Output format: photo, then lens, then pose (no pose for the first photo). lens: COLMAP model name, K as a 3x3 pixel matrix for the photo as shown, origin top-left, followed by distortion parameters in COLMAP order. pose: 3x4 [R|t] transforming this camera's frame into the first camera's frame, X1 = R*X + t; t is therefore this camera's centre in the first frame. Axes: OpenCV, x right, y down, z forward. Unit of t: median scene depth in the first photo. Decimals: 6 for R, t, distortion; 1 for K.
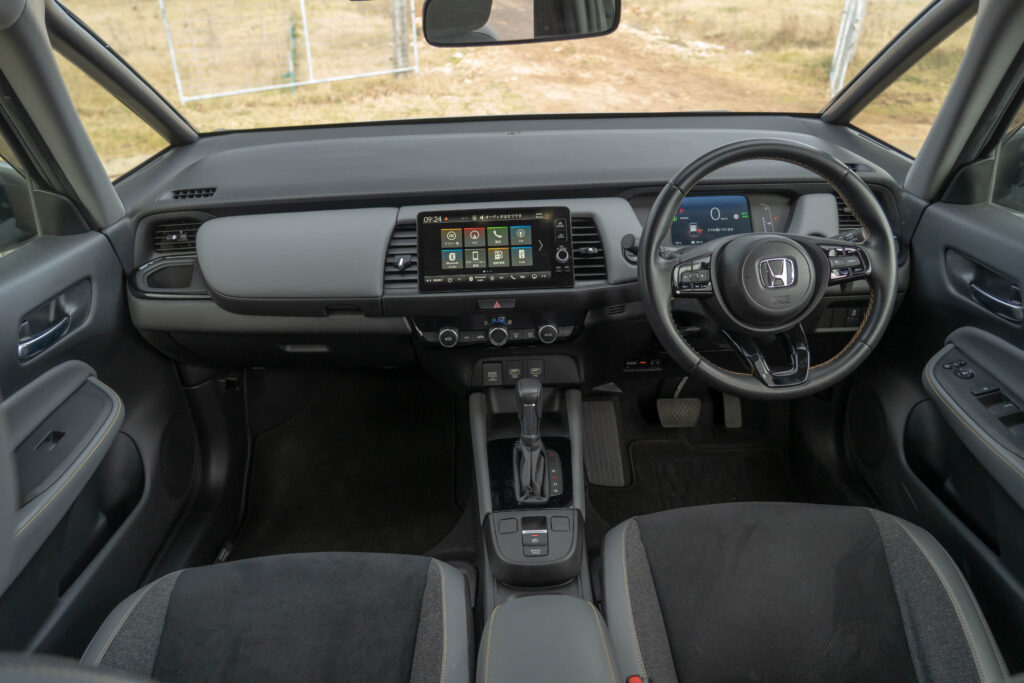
lens RADIAL K [[705.1, 0, 505.7], [0, 705.1, 318.4], [0, 0, 1]] dist [-0.024320, 0.026012]
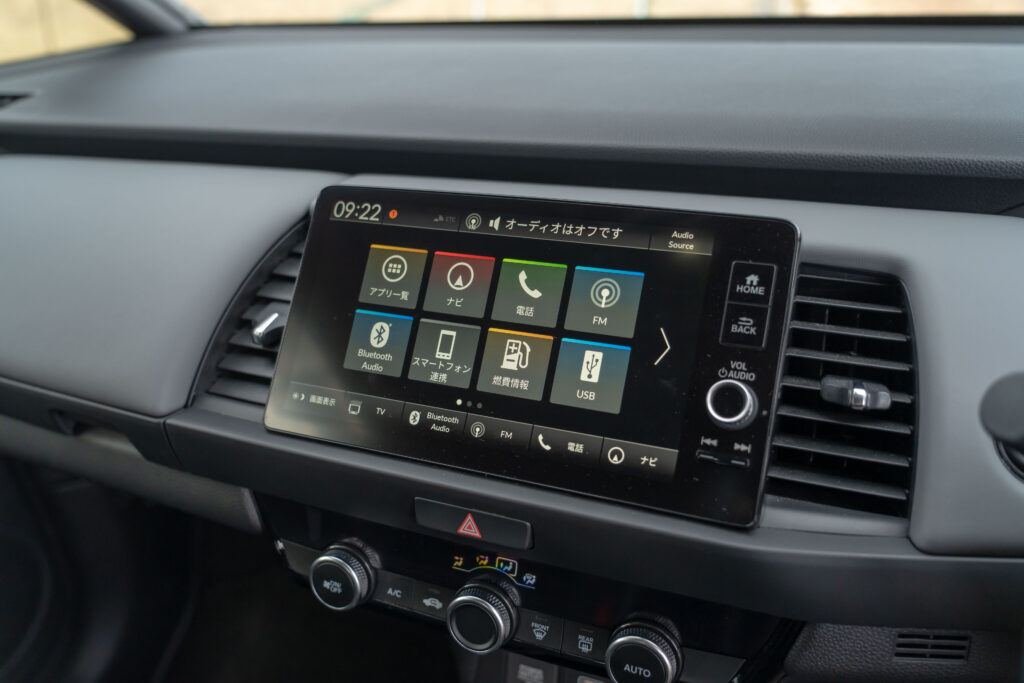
lens RADIAL K [[877.3, 0, 520.9], [0, 877.3, 338.9], [0, 0, 1]] dist [0.016215, -0.009618]
pose [[0.913314, 0.167387, -0.371268, 0.125155], [-0.181288, 0.983427, -0.002586, -0.095614], [0.364682, 0.069668, 0.928522, 0.659230]]
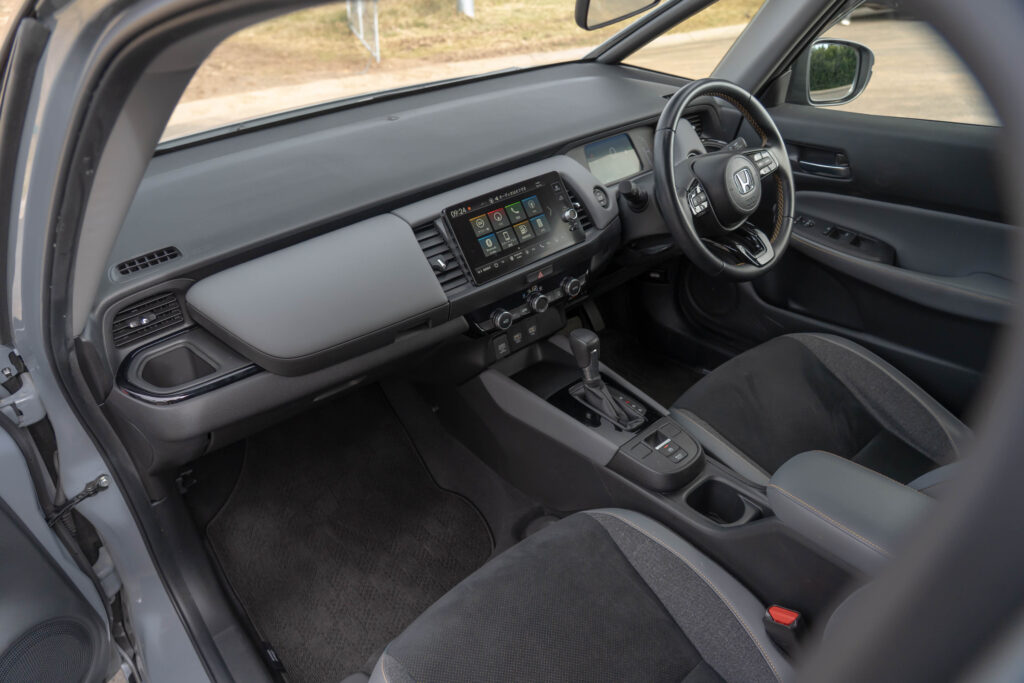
lens RADIAL K [[705.1, 0, 503.9], [0, 705.1, 332.9], [0, 0, 1]] dist [-0.024320, 0.026012]
pose [[0.775780, -0.336492, 0.533796, -0.640669], [0.300460, 0.940877, 0.156440, -0.117156], [-0.554878, 0.039021, 0.831016, 0.150758]]
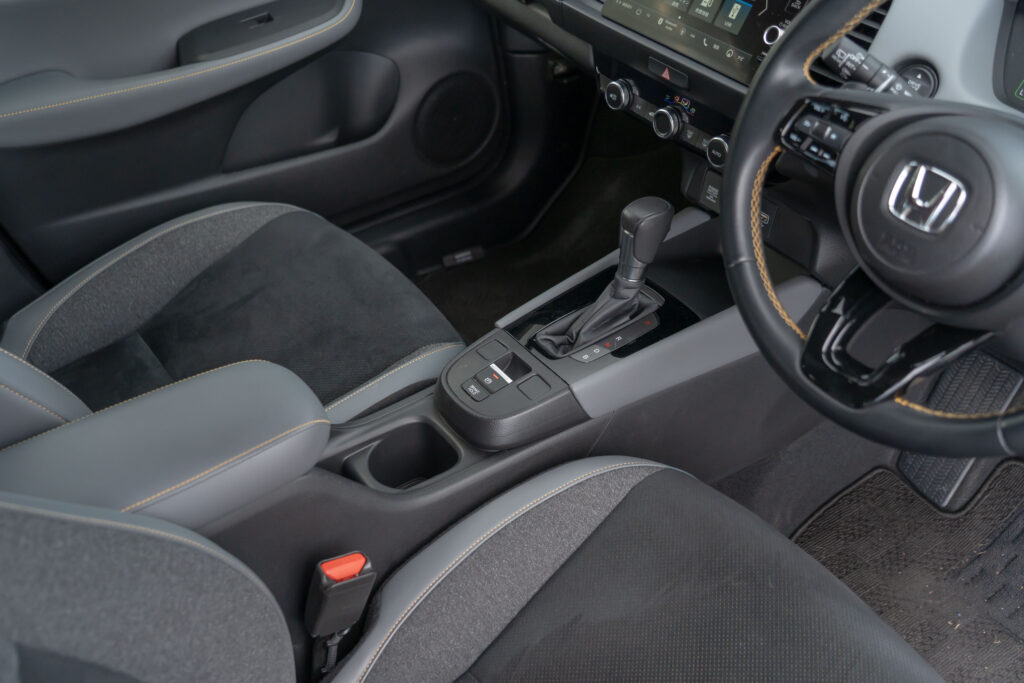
lens RADIAL K [[1086.2, 0, 537.6], [0, 1086.2, 339.0], [0, 0, 1]] dist [0.044672, 0.000000]
pose [[0.580999, 0.528413, -0.619048, 0.653582], [-0.355424, 0.848957, 0.391083, -0.158591], [0.732198, -0.007194, 0.681054, 0.230666]]
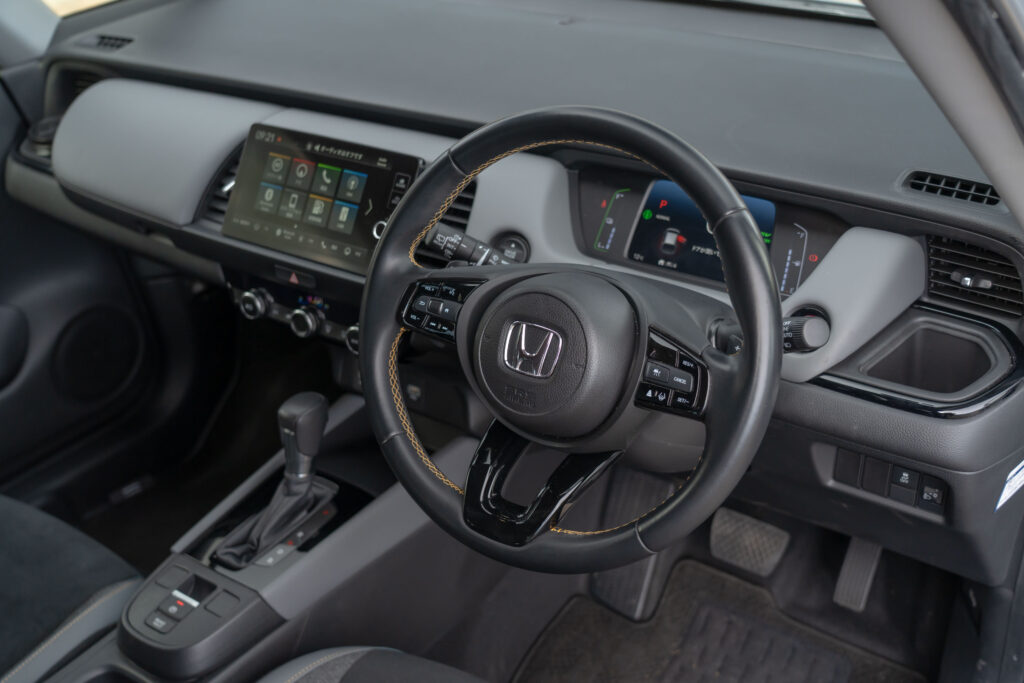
lens RADIAL K [[1086.2, 0, 526.1], [0, 1086.2, 345.3], [0, 0, 1]] dist [0.044672, 0.000000]
pose [[0.821185, 0.287705, -0.492829, 0.702297], [-0.237489, 0.957567, 0.163291, -0.180249], [0.518897, -0.017050, 0.854667, 0.208642]]
